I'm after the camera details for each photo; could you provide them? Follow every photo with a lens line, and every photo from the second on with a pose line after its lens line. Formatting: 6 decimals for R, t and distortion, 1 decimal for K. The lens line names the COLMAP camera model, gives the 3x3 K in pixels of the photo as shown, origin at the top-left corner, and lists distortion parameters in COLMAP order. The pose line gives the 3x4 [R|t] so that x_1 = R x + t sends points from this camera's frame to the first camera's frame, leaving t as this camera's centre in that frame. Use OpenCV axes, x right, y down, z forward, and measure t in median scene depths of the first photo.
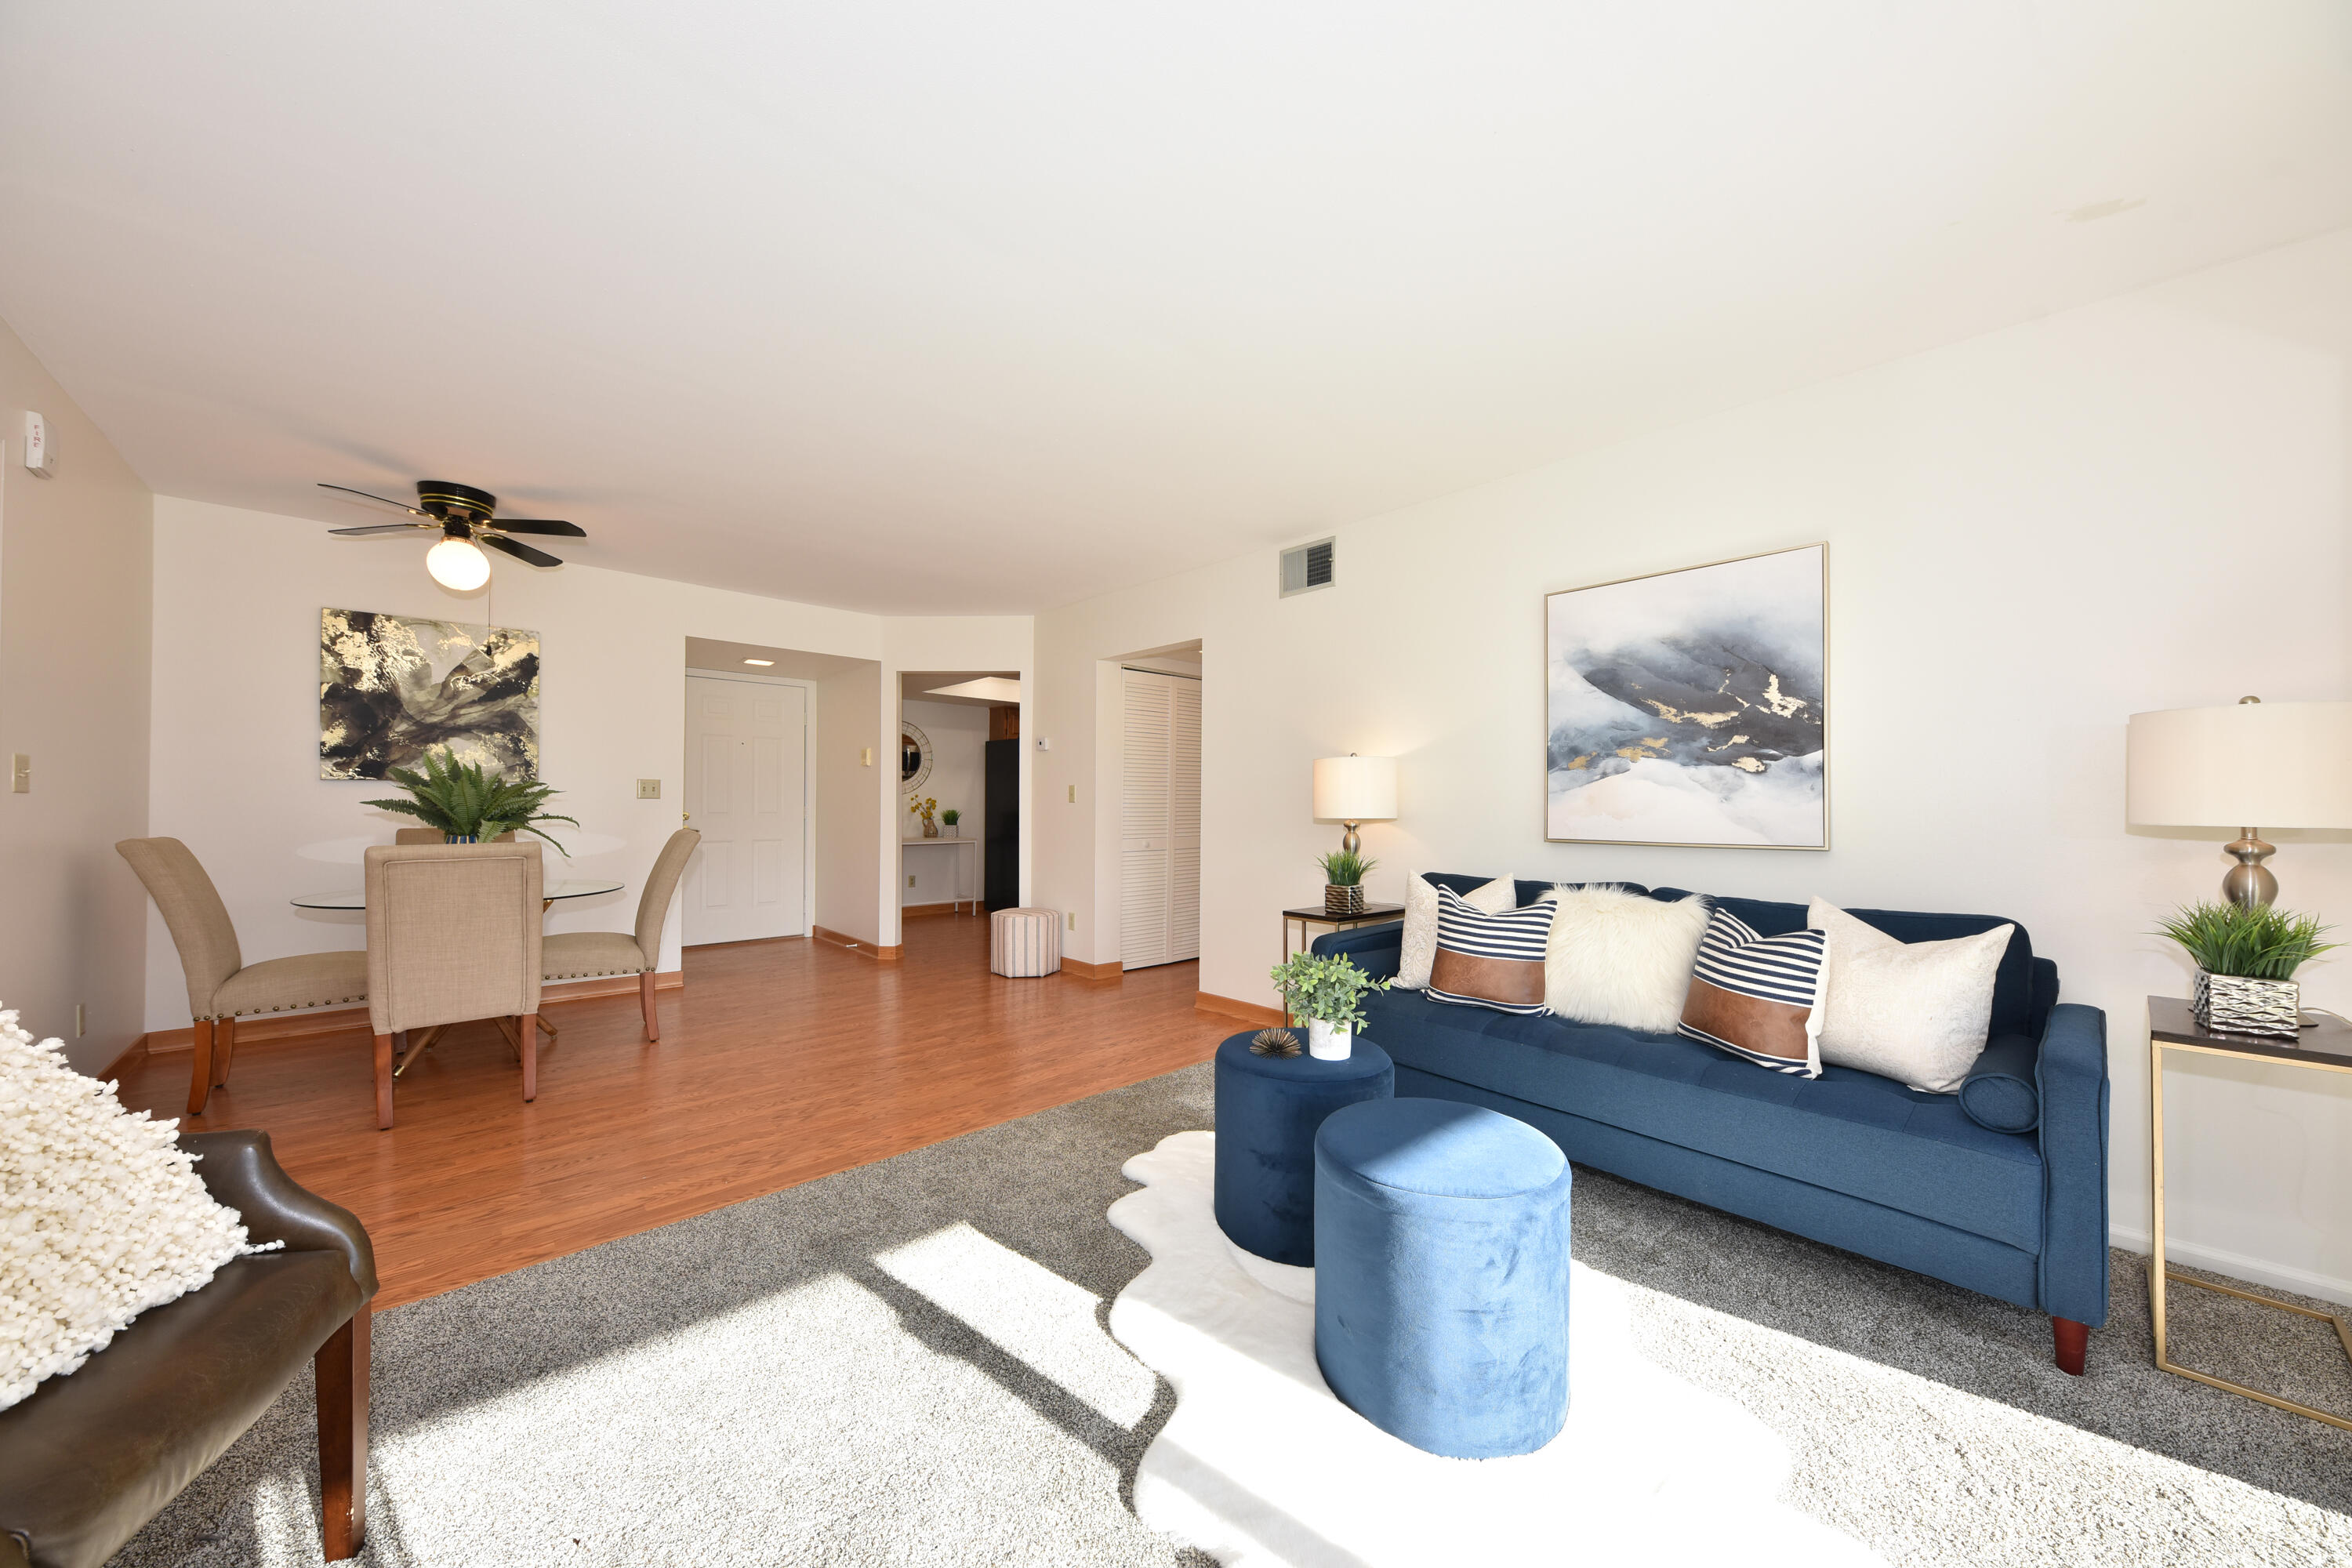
lens RADIAL K [[806.5, 0, 1178.9], [0, 806.5, 798.0], [0, 0, 1]] dist [0.009960, -0.007479]
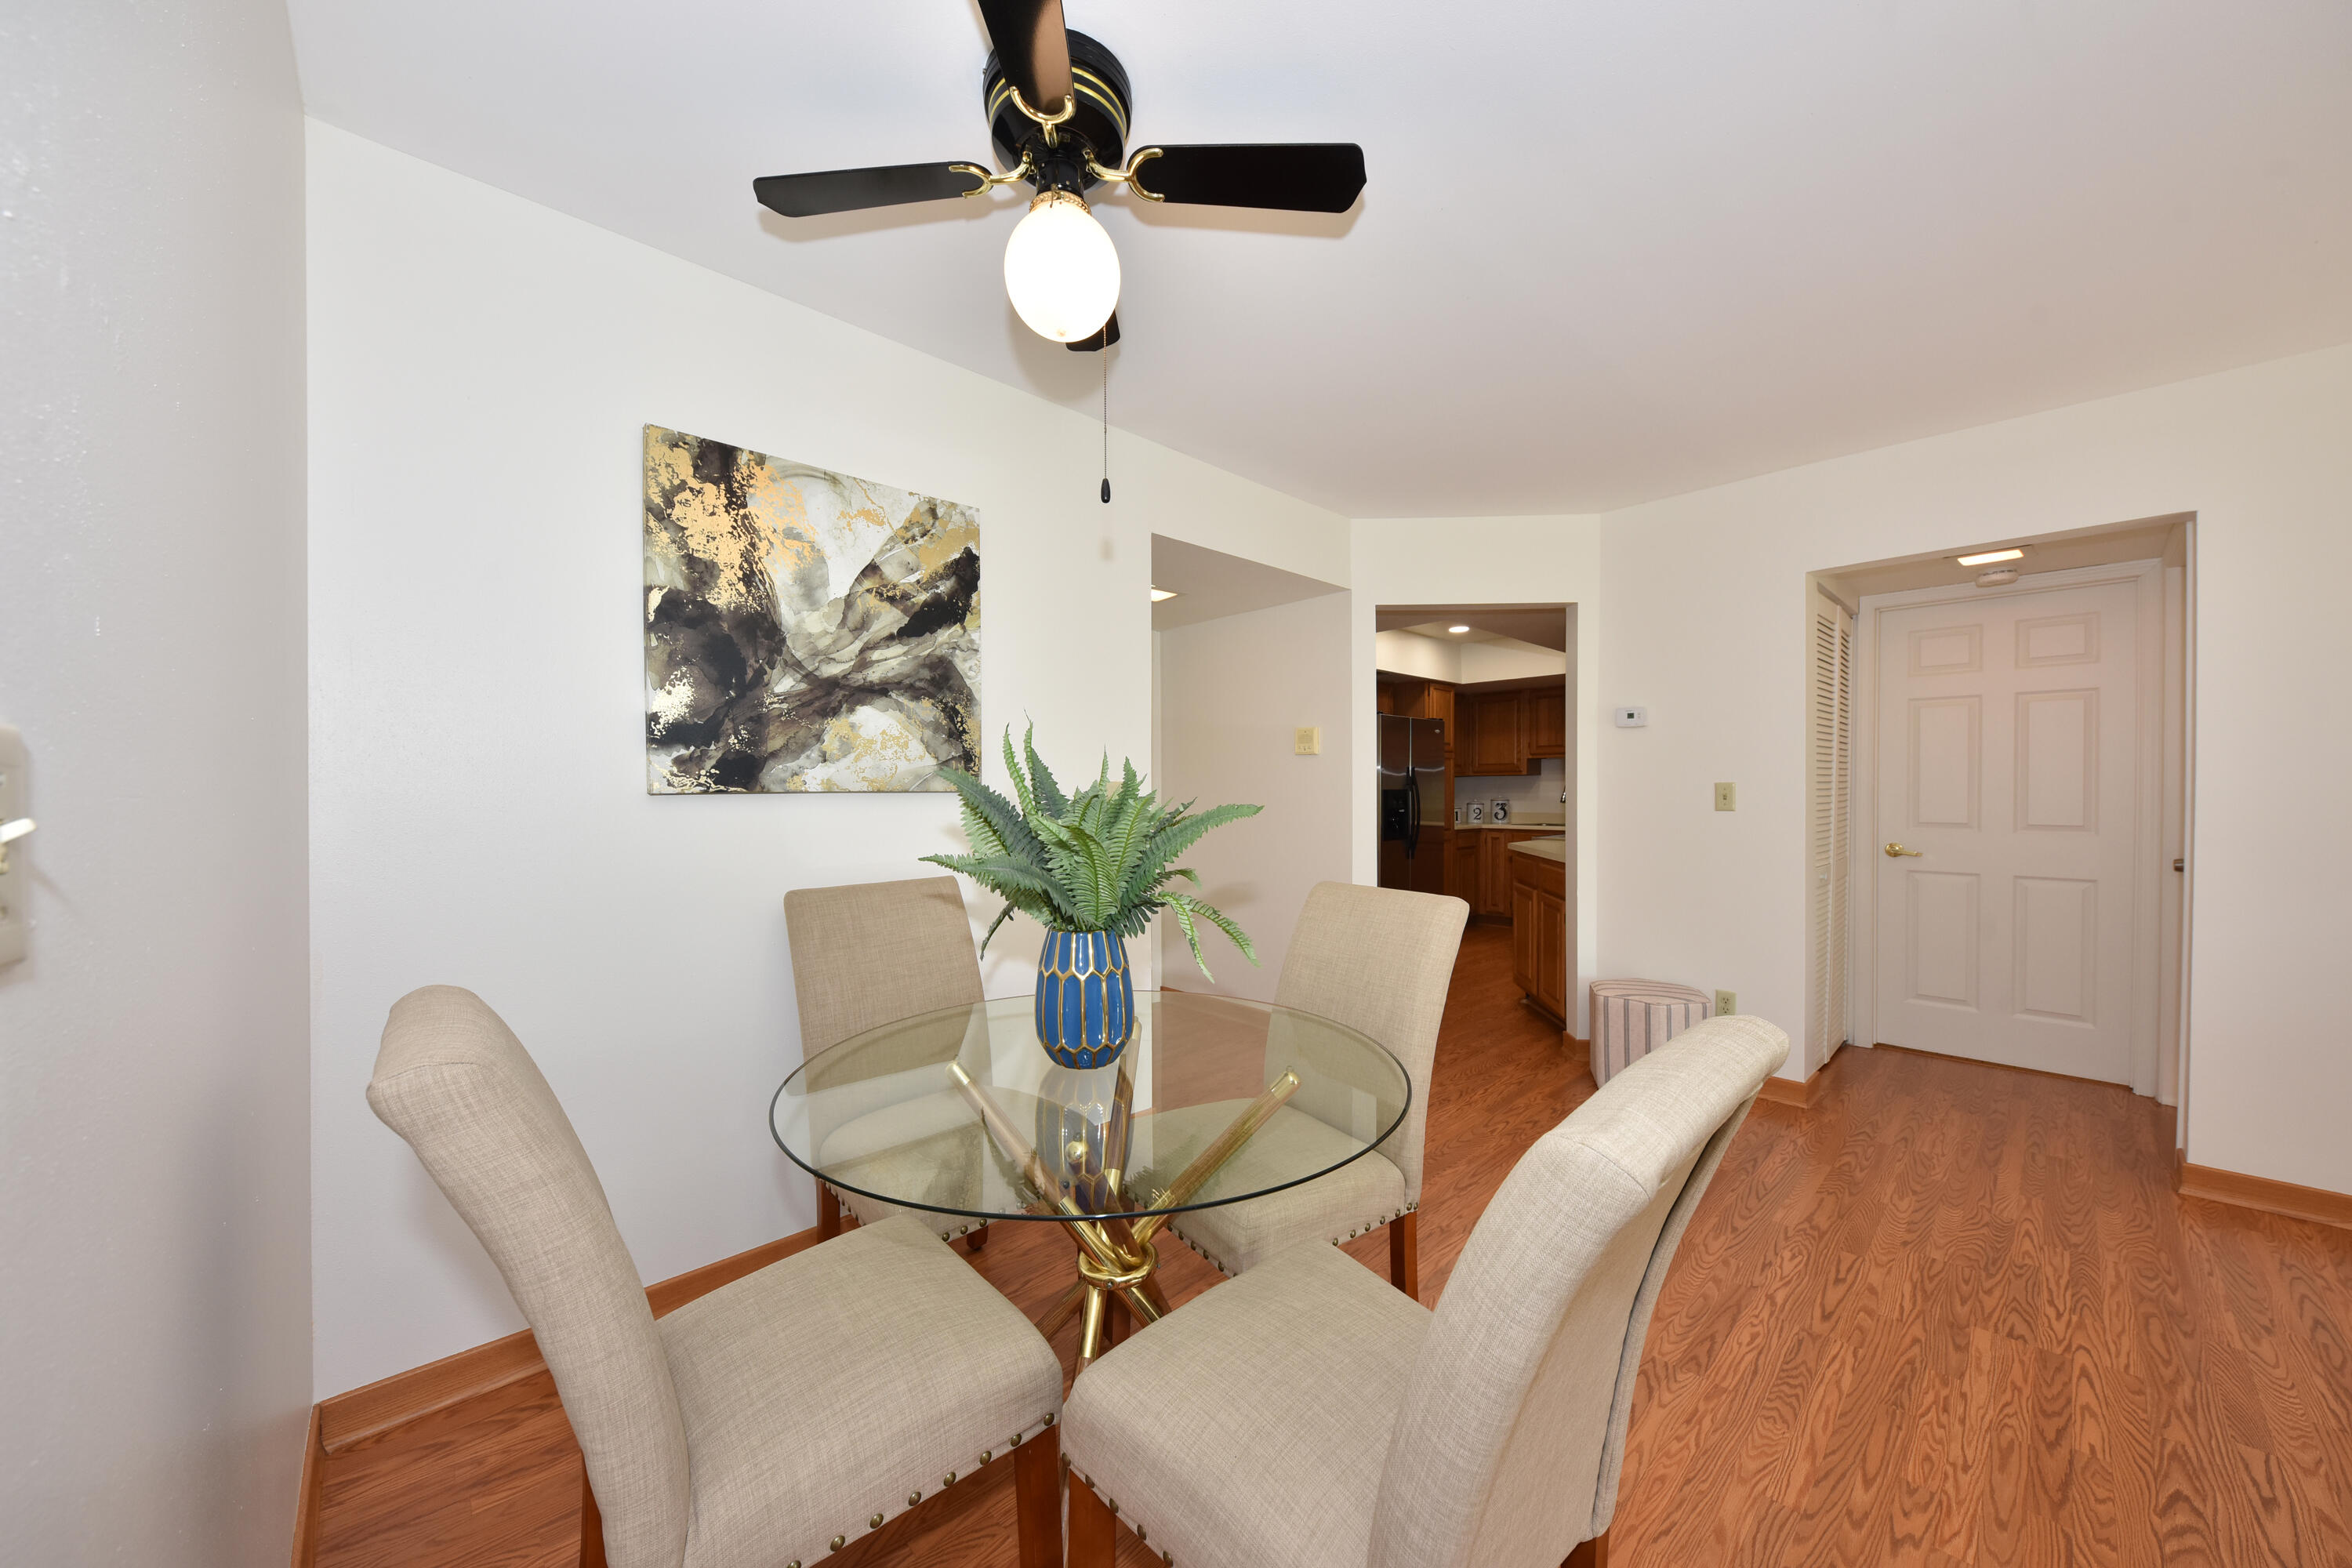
lens RADIAL K [[814.0, 0, 1171.5], [0, 814.0, 805.3], [0, 0, 1]] dist [-0.006653, -0.000147]
pose [[0.999798, -0.010475, -0.017143, -0.842393], [0.010778, 0.999786, 0.017681, -0.023589], [0.016954, -0.017862, 0.999697, 0.596334]]
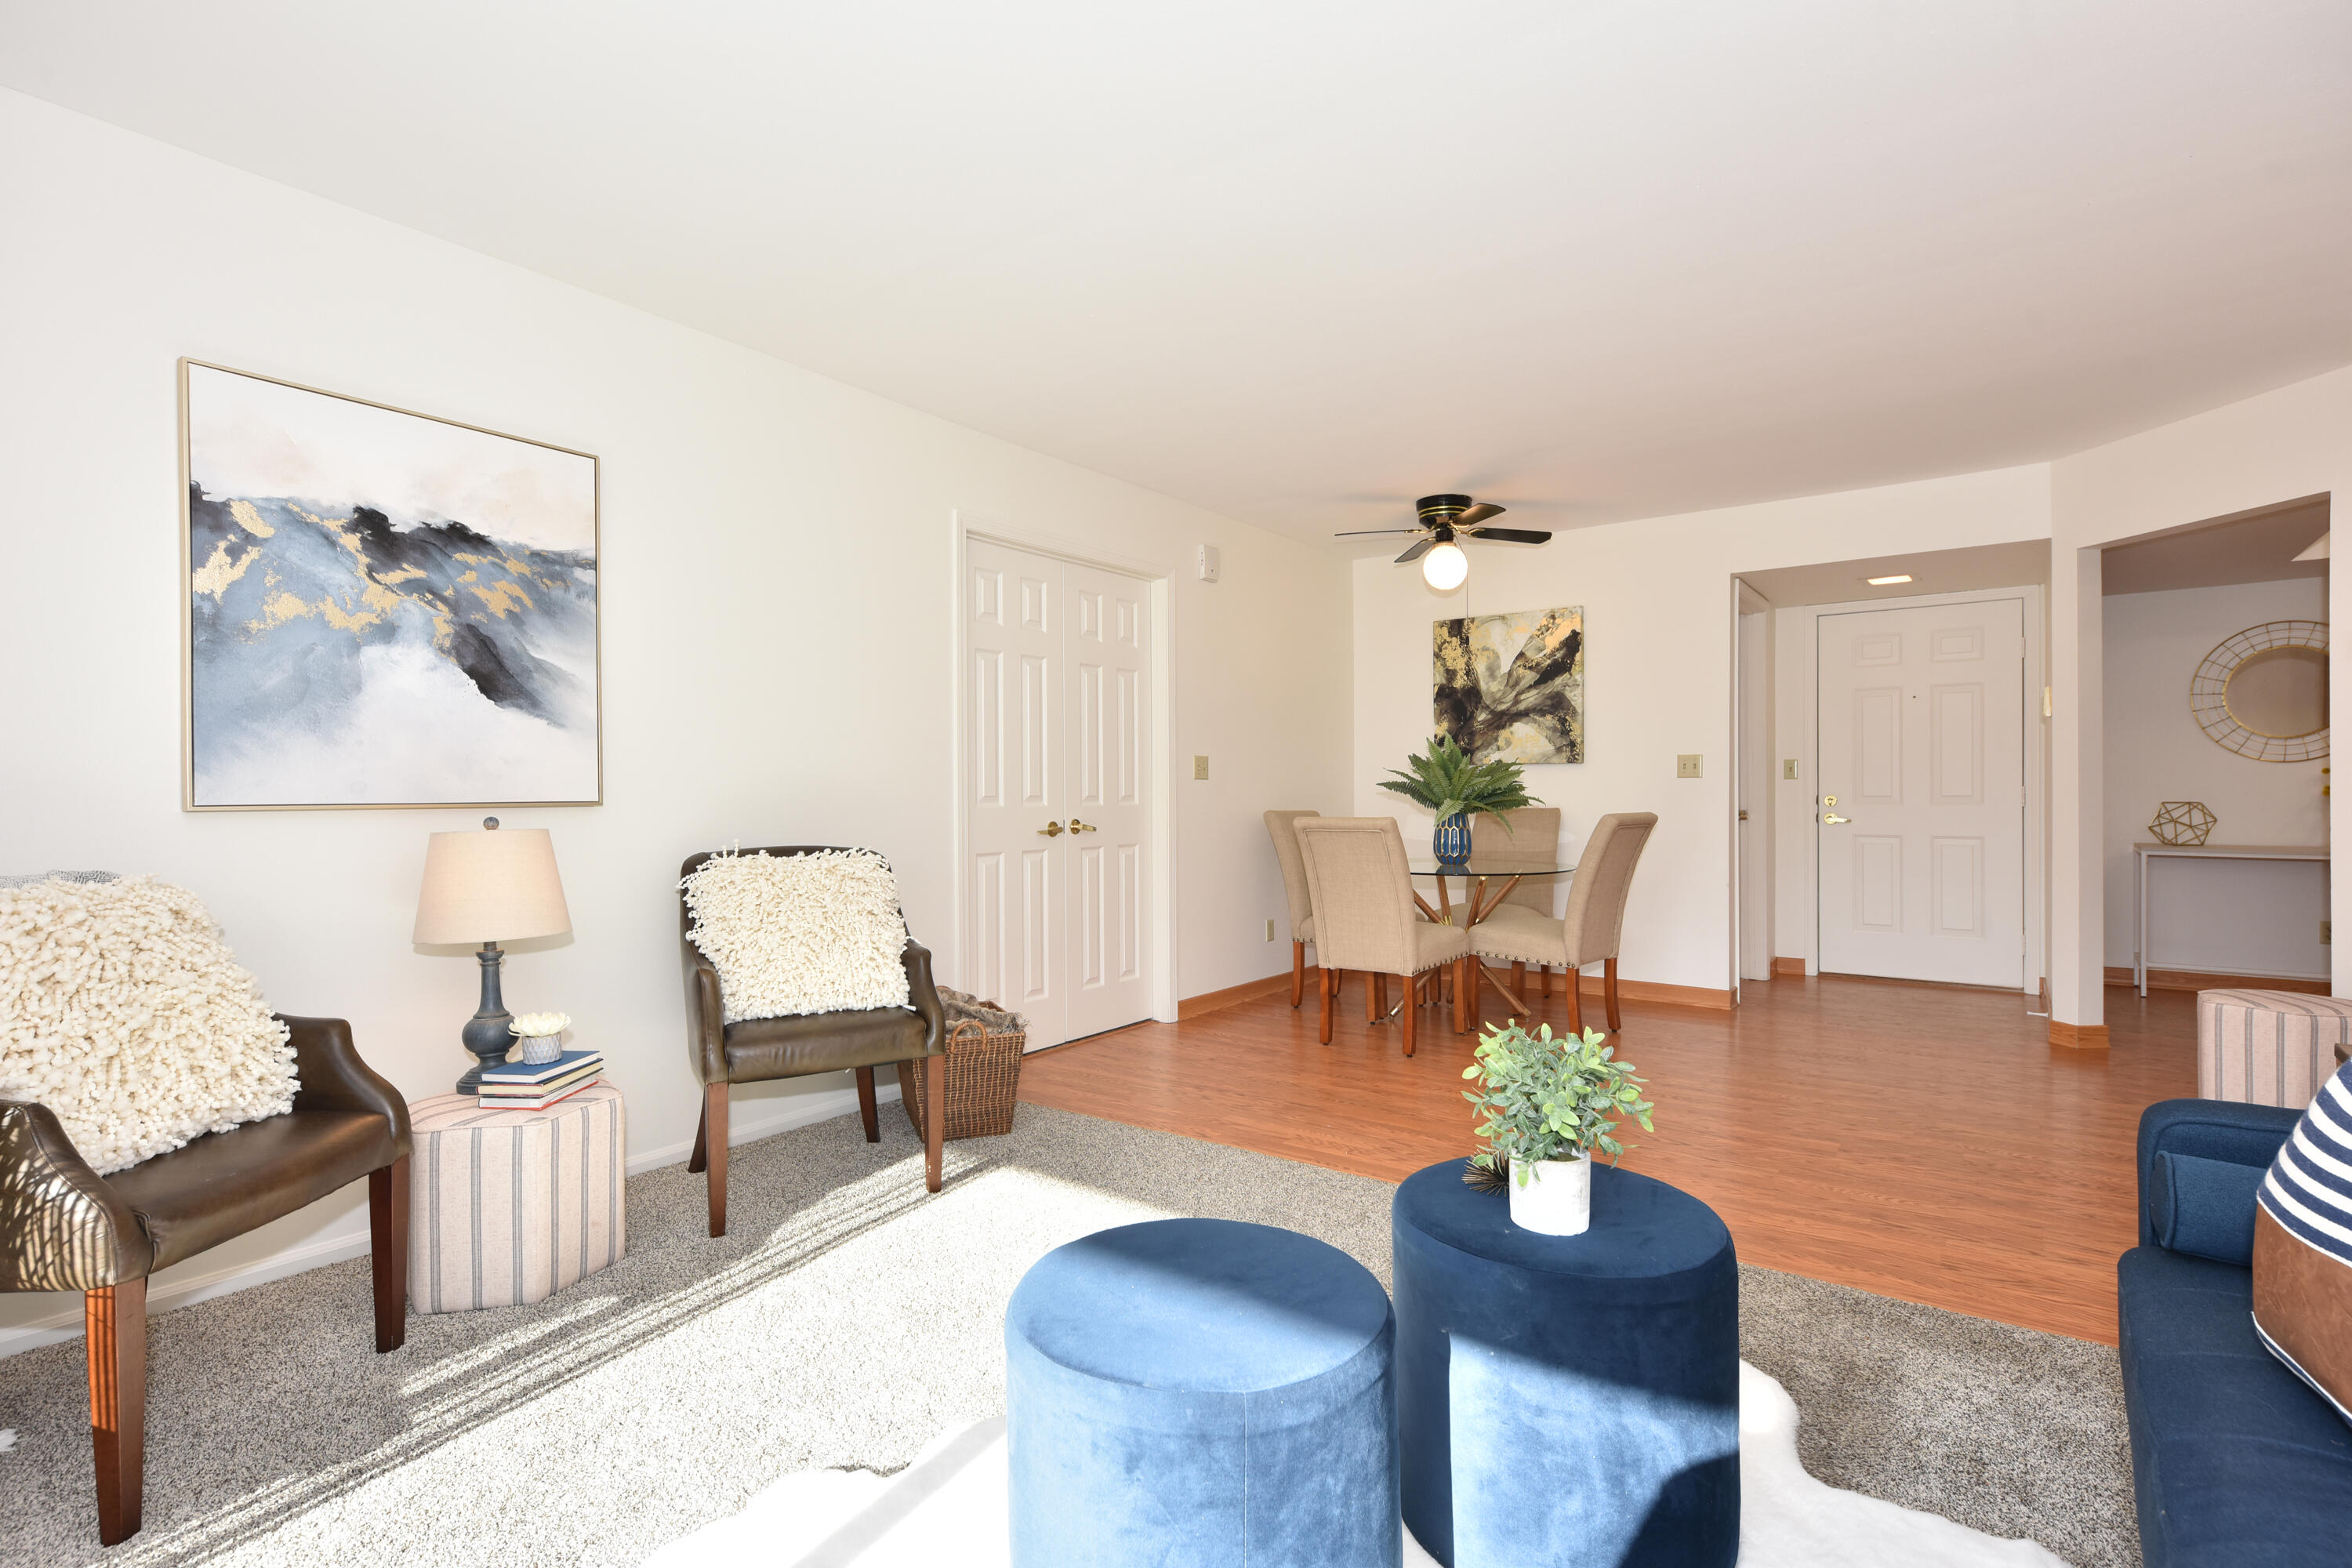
lens RADIAL K [[1103.1, 0, 1179.4], [0, 1103.1, 802.4], [0, 0, 1]] dist [0.002243, 0.000129]
pose [[0.175191, 0.003937, -0.984527, 0.528756], [0.013219, 0.999892, 0.006351, 0.016960], [0.984446, -0.014127, 0.175120, 0.384511]]
